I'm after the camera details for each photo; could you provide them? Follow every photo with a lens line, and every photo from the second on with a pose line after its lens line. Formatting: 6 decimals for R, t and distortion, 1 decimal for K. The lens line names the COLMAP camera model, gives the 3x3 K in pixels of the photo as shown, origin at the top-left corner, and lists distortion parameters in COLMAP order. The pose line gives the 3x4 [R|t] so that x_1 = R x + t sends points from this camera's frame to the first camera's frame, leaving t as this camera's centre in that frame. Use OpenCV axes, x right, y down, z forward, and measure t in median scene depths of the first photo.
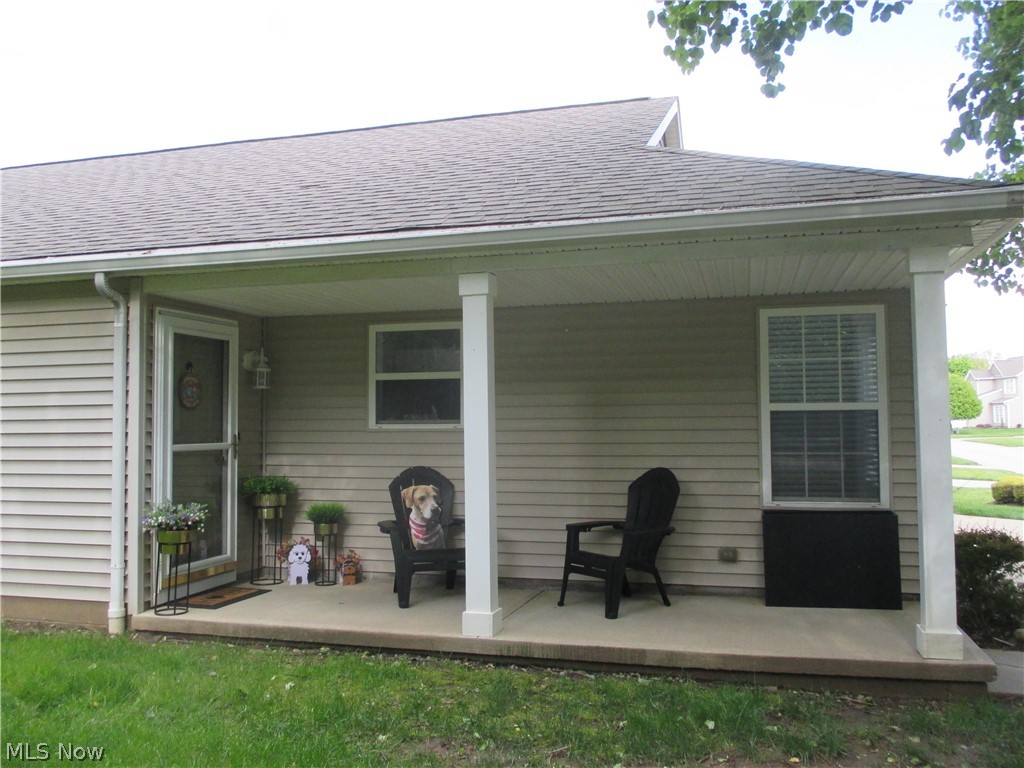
lens RADIAL K [[852.2, 0, 513.9], [0, 852.2, 378.3], [0, 0, 1]] dist [-0.046962, -0.025717]
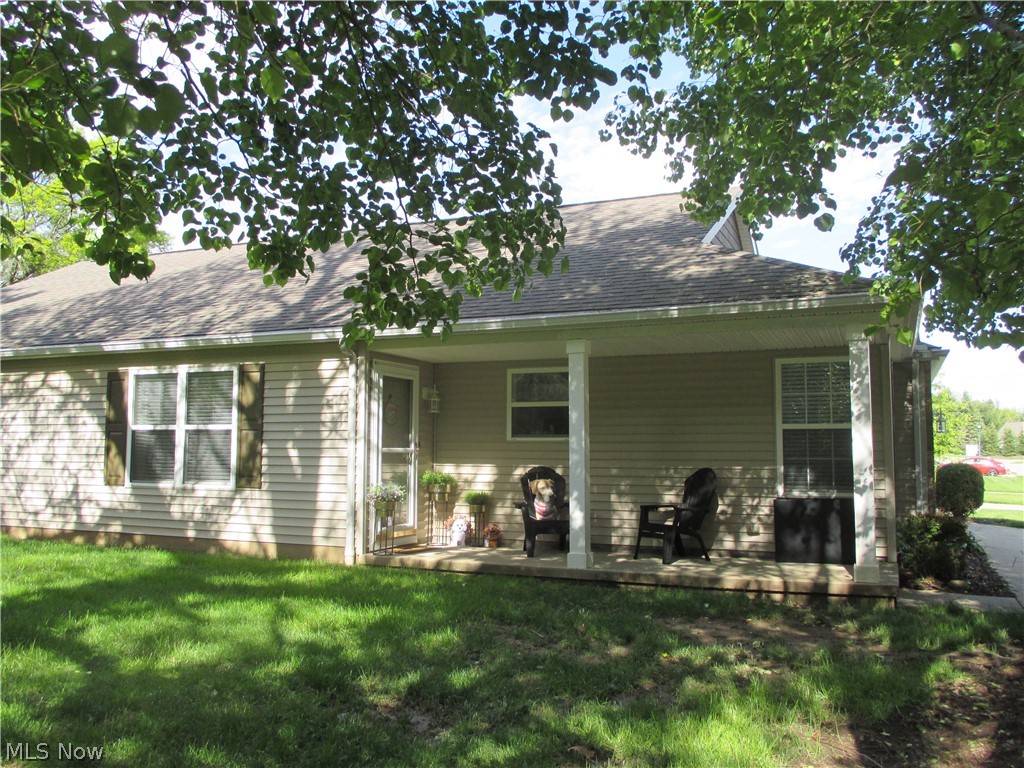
lens RADIAL K [[852.2, 0, 513.0], [0, 852.2, 383.1], [0, 0, 1]] dist [-0.046962, -0.025717]
pose [[0.989674, 0.000556, -0.143333, 0.049454], [-0.004963, 0.999526, -0.030393, 0.005747], [0.143248, 0.030791, 0.989208, -0.449175]]
